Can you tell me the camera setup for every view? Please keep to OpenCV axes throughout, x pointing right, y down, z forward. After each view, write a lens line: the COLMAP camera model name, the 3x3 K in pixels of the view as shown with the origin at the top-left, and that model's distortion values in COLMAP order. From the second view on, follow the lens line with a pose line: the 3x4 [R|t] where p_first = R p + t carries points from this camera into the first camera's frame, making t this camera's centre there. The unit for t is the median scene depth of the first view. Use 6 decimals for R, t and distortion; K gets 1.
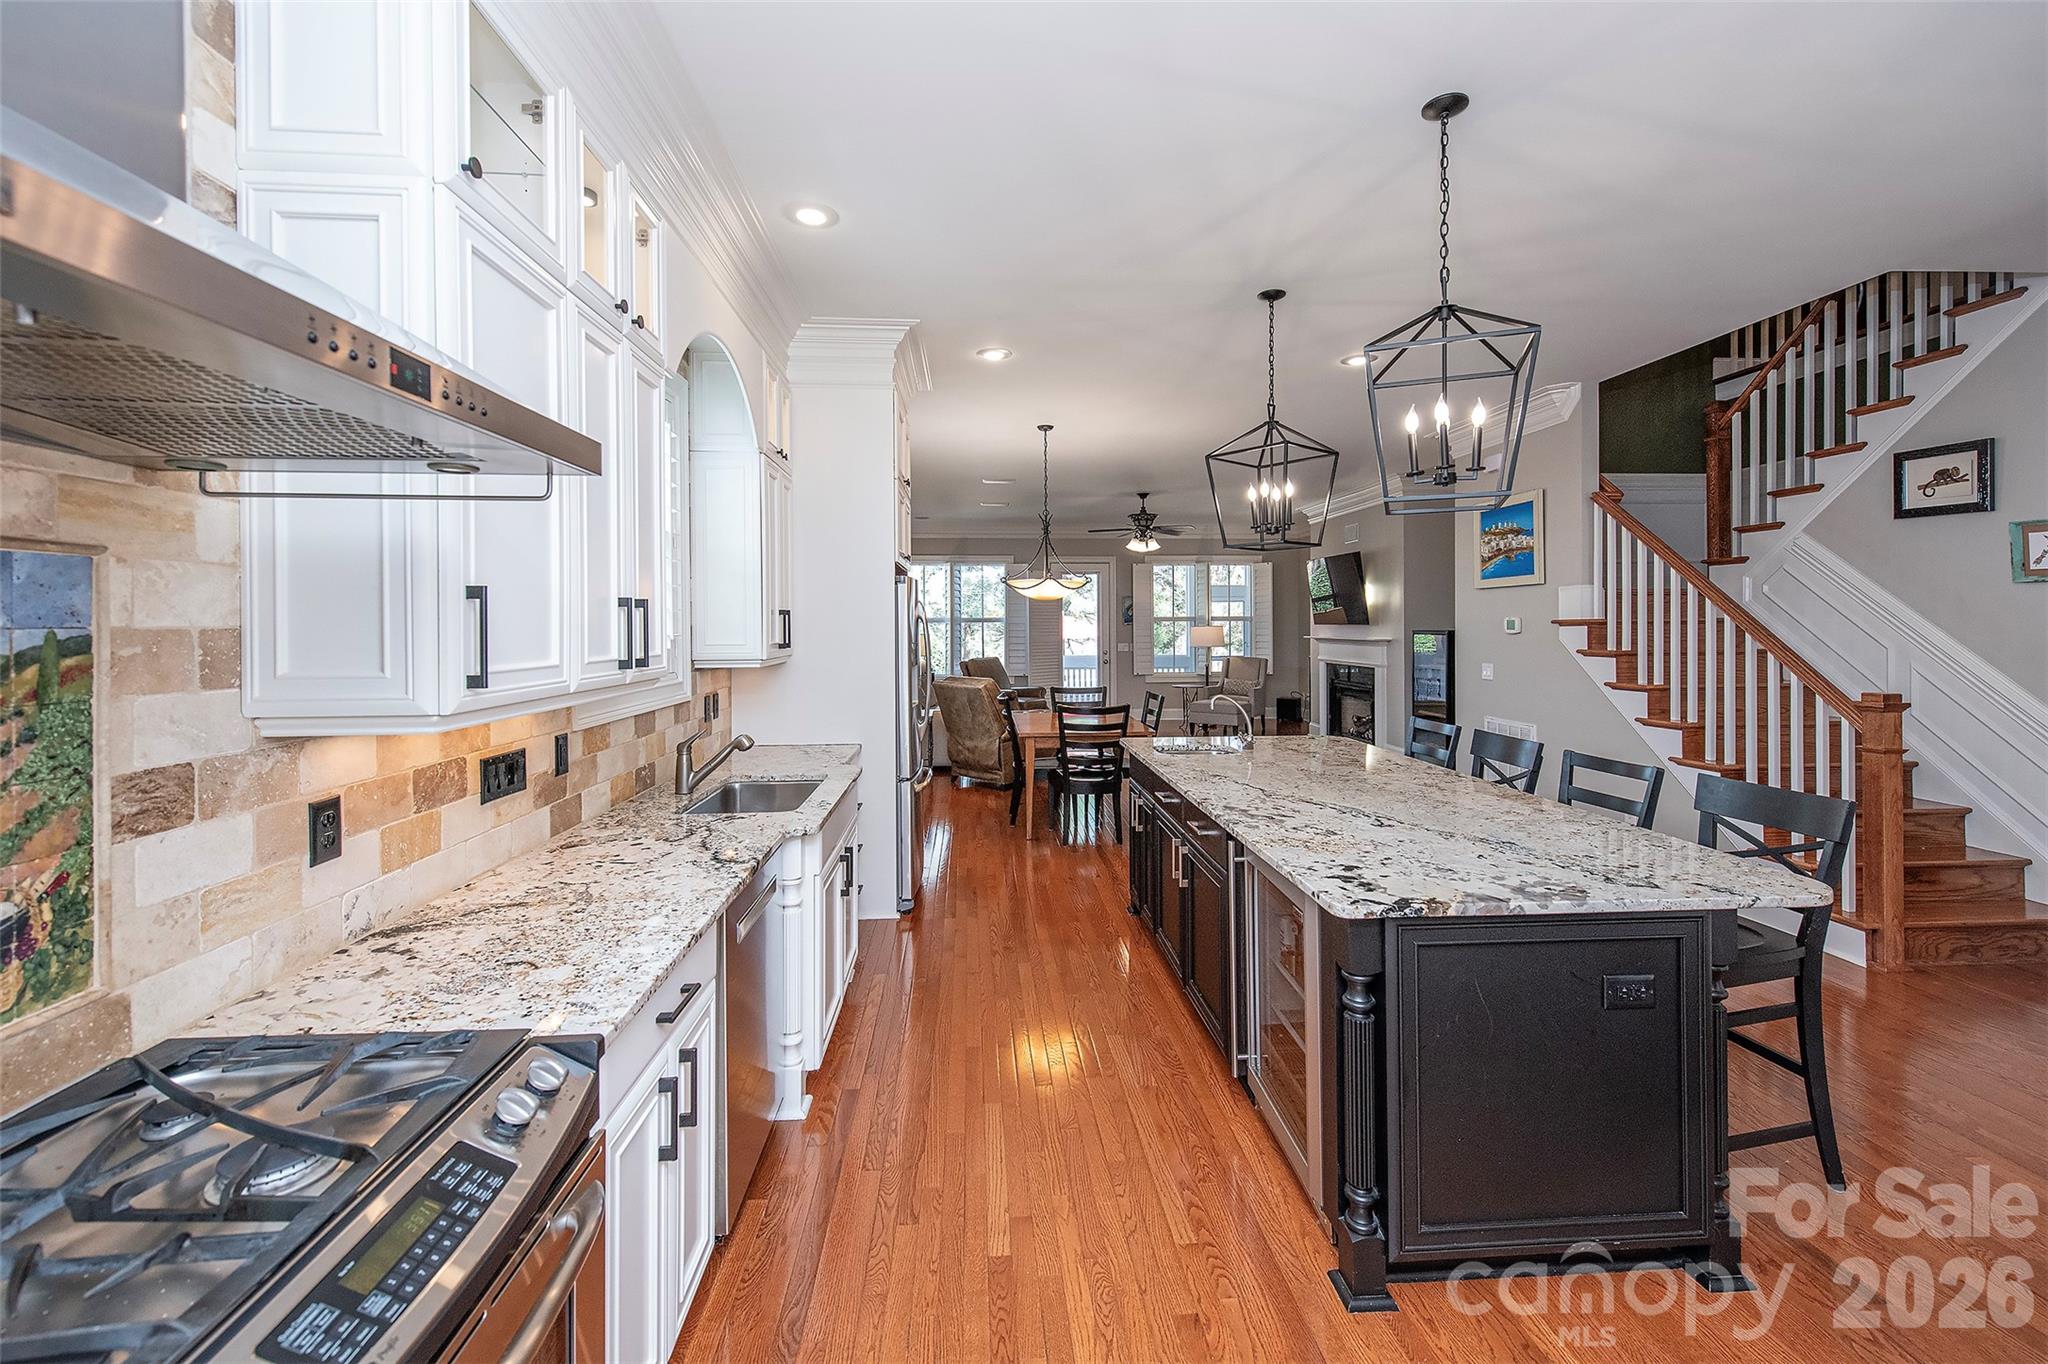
lens RADIAL K [[838.7, 0, 1033.5], [0, 838.7, 627.8], [0, 0, 1]] dist [0.011675, 0.000019]
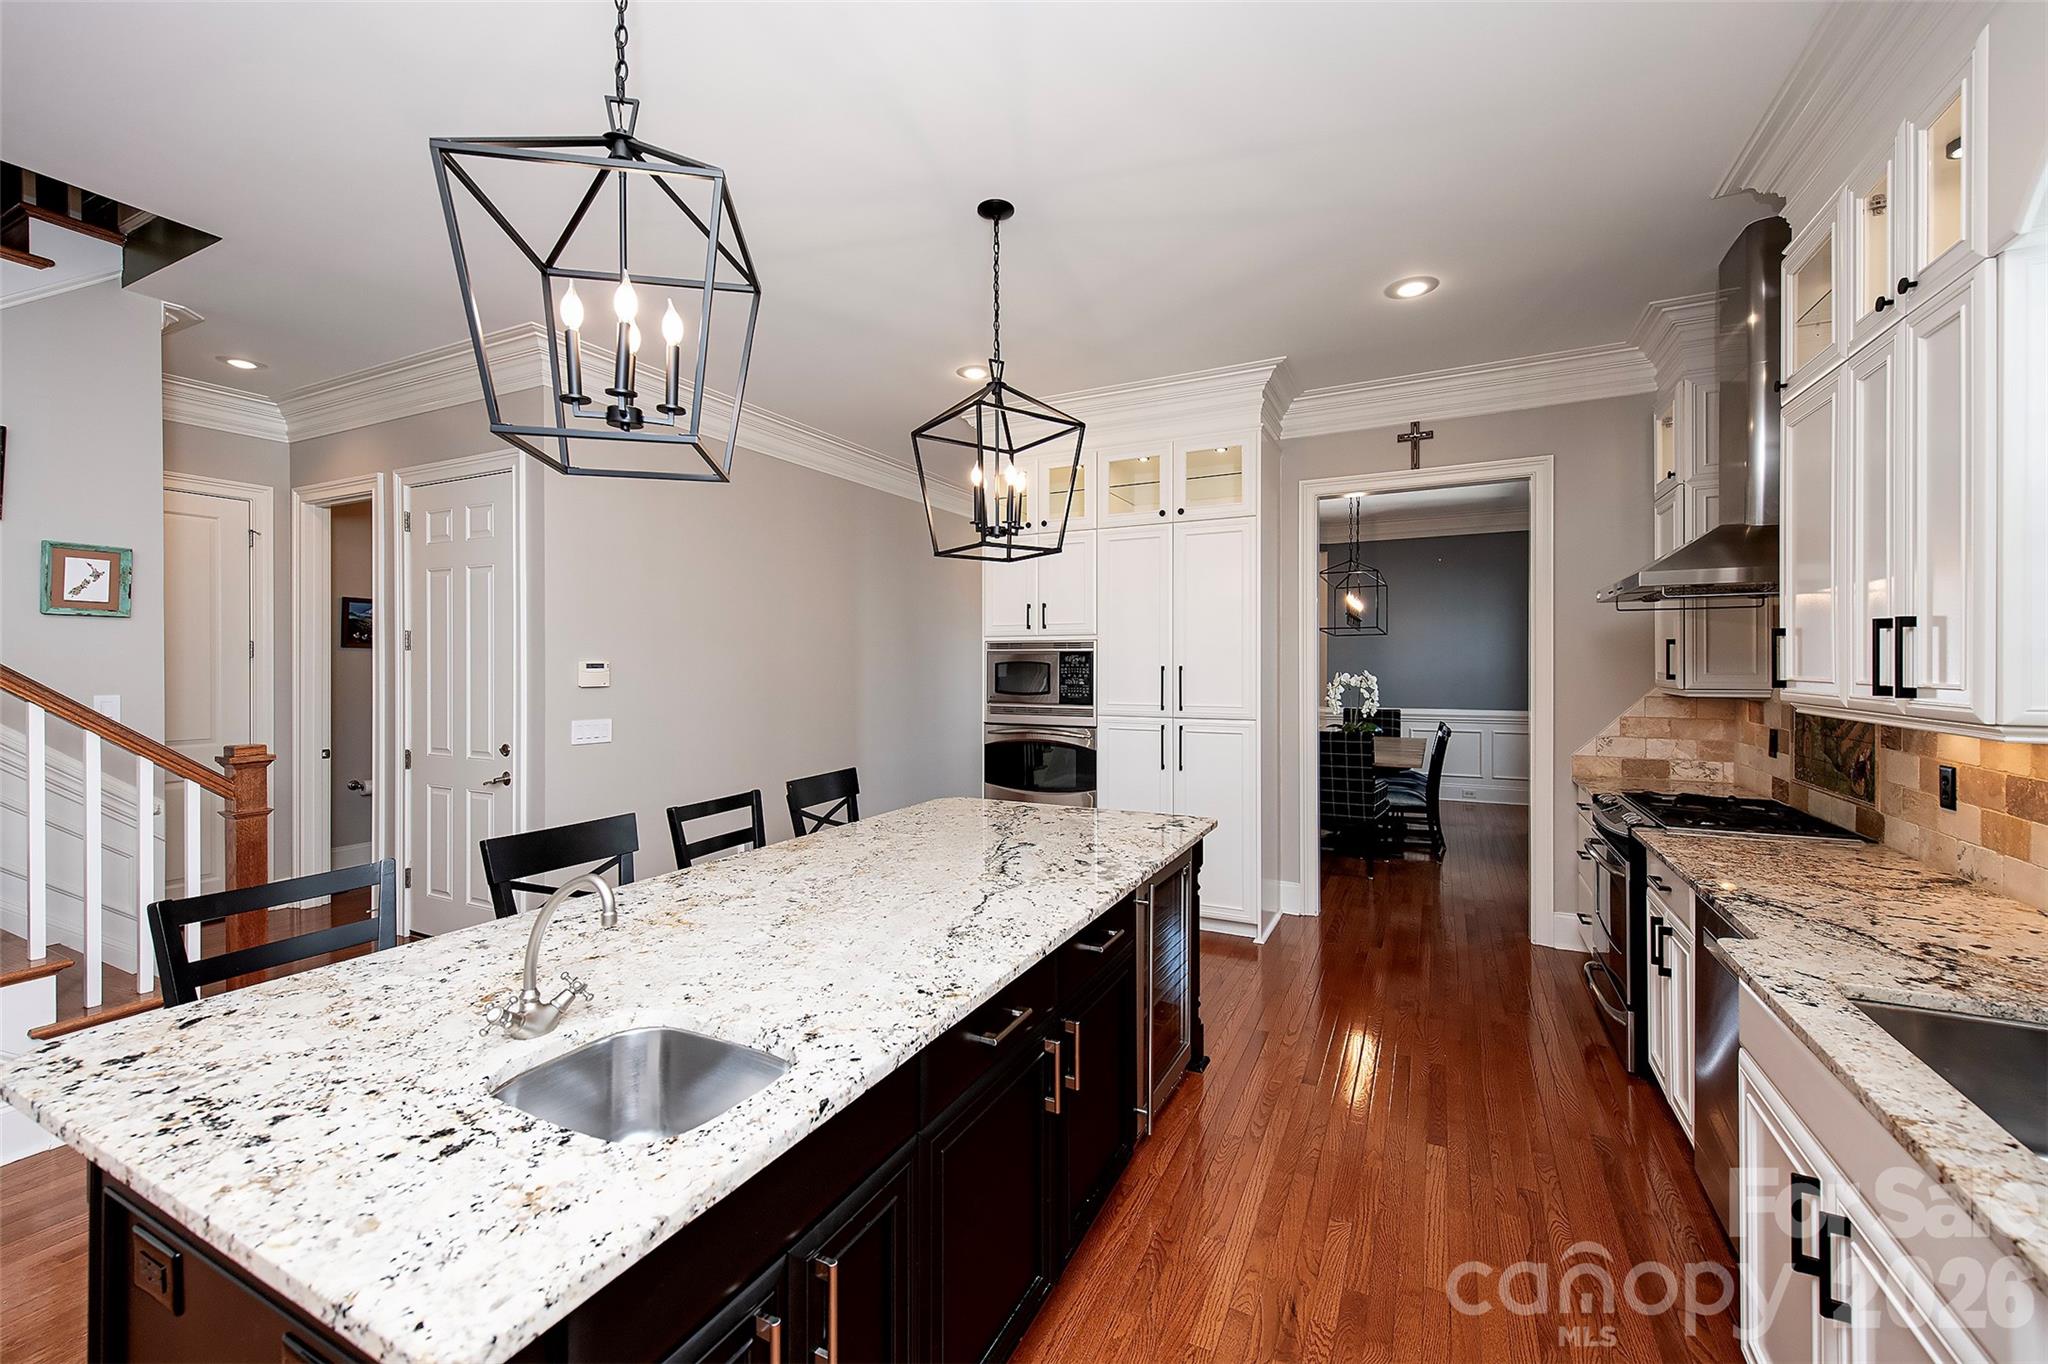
lens RADIAL K [[838.7, 0, 1021.0], [0, 838.7, 668.1], [0, 0, 1]] dist [0.011675, 0.000019]
pose [[-0.858202, 0.004504, 0.513292, -0.070357], [0.008417, 0.999951, 0.005299, 0.002437], [-0.513243, 0.008869, -0.858198, 1.034942]]
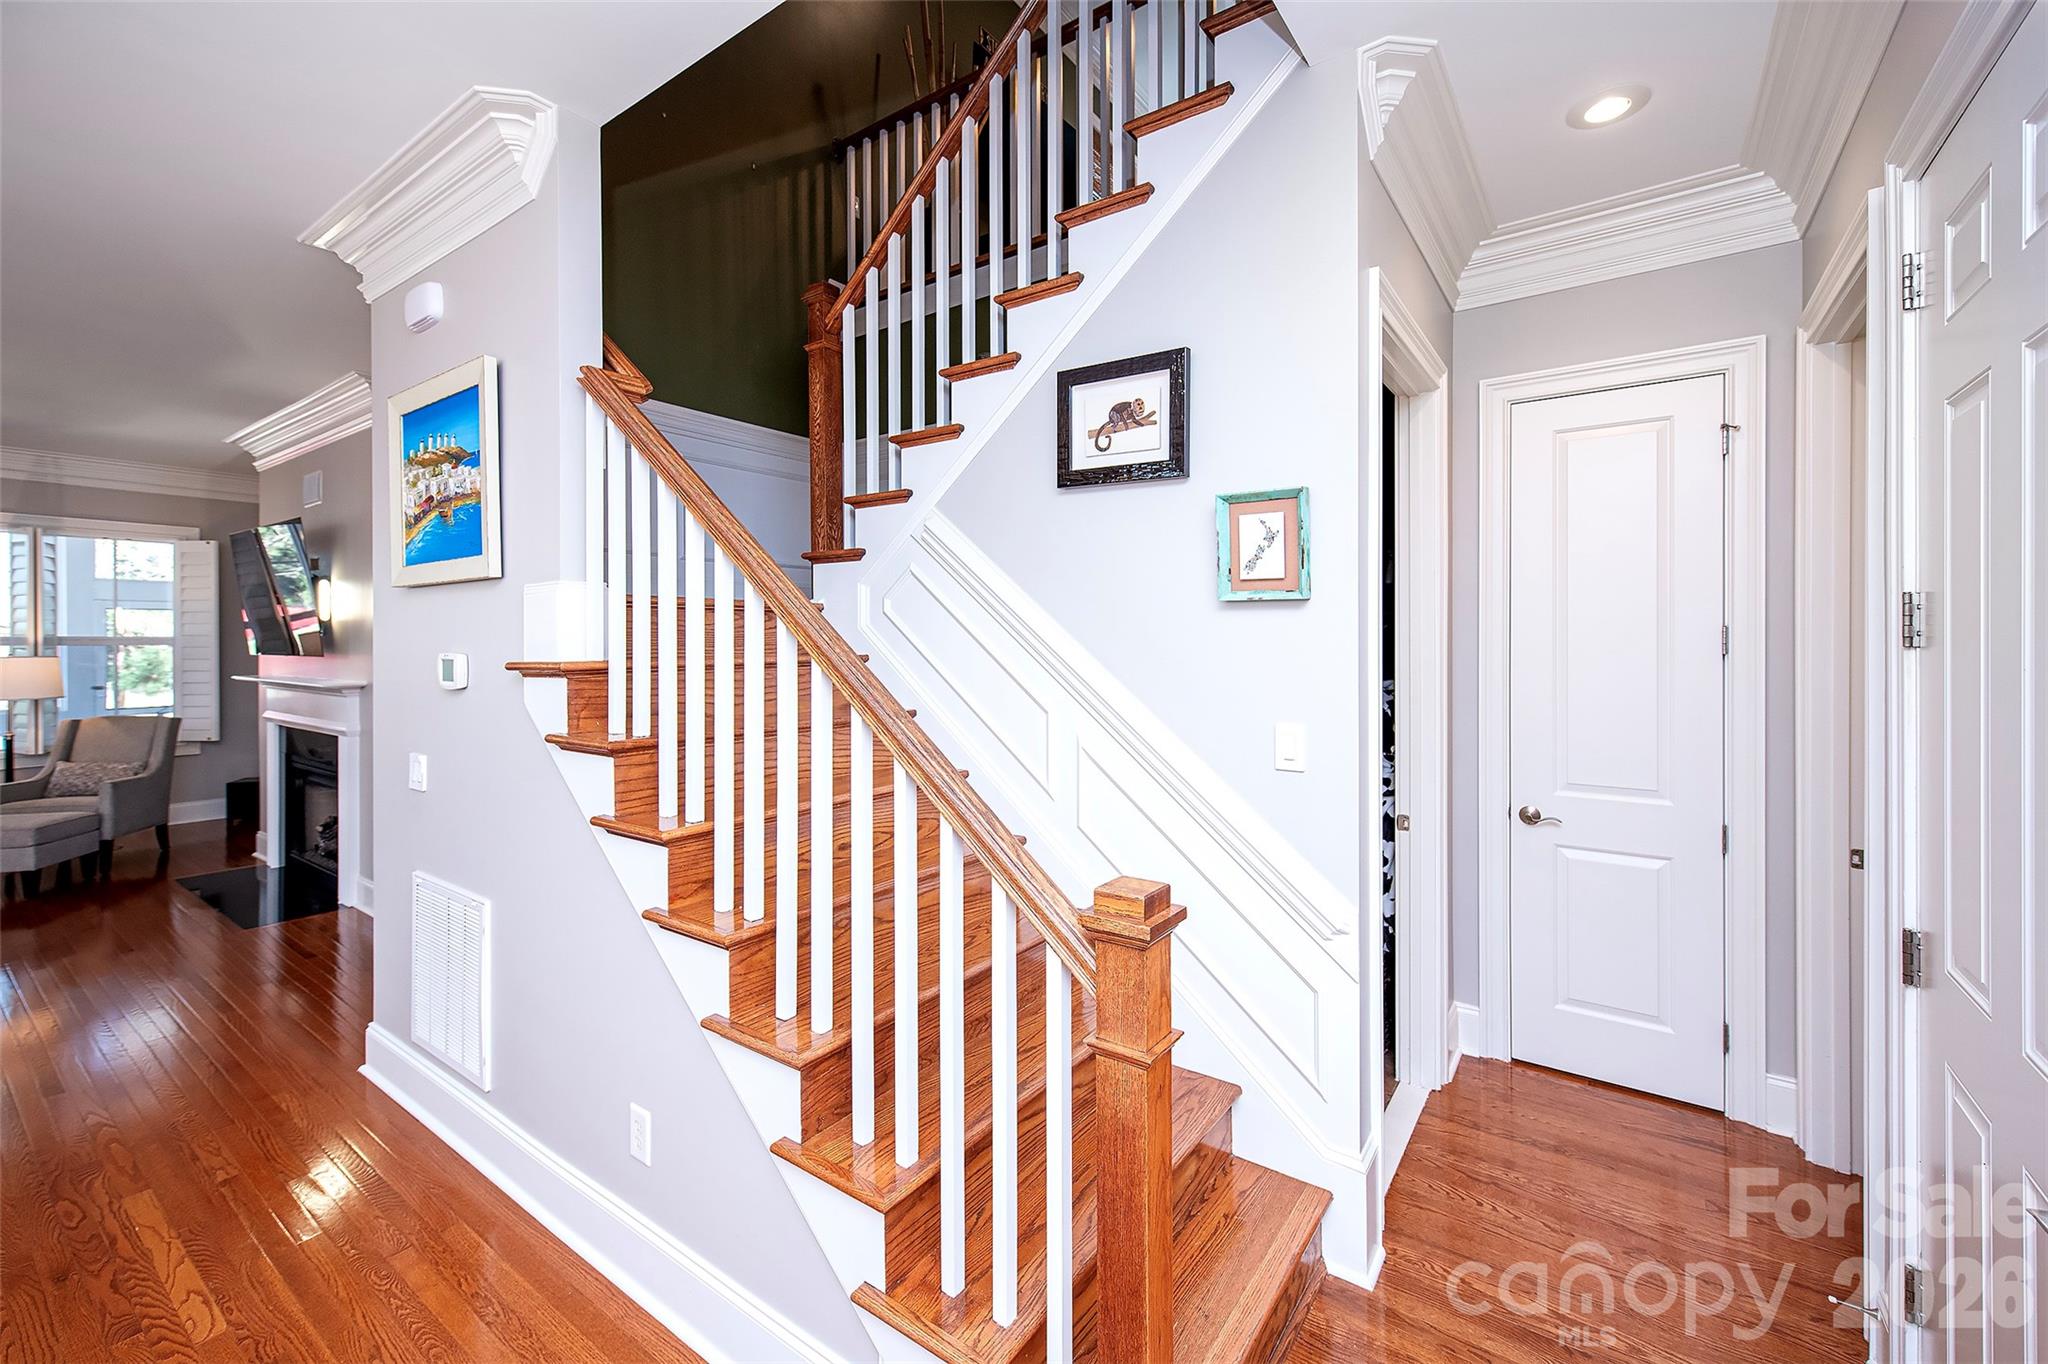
lens RADIAL K [[838.7, 0, 1032.9], [0, 838.7, 644.2], [0, 0, 1]] dist [0.011675, 0.000019]
pose [[0.629041, 0.002753, 0.777368, 0.541150], [0.000368, 0.999993, -0.003839, -0.019881], [-0.777372, 0.002701, 0.629035, 0.630921]]
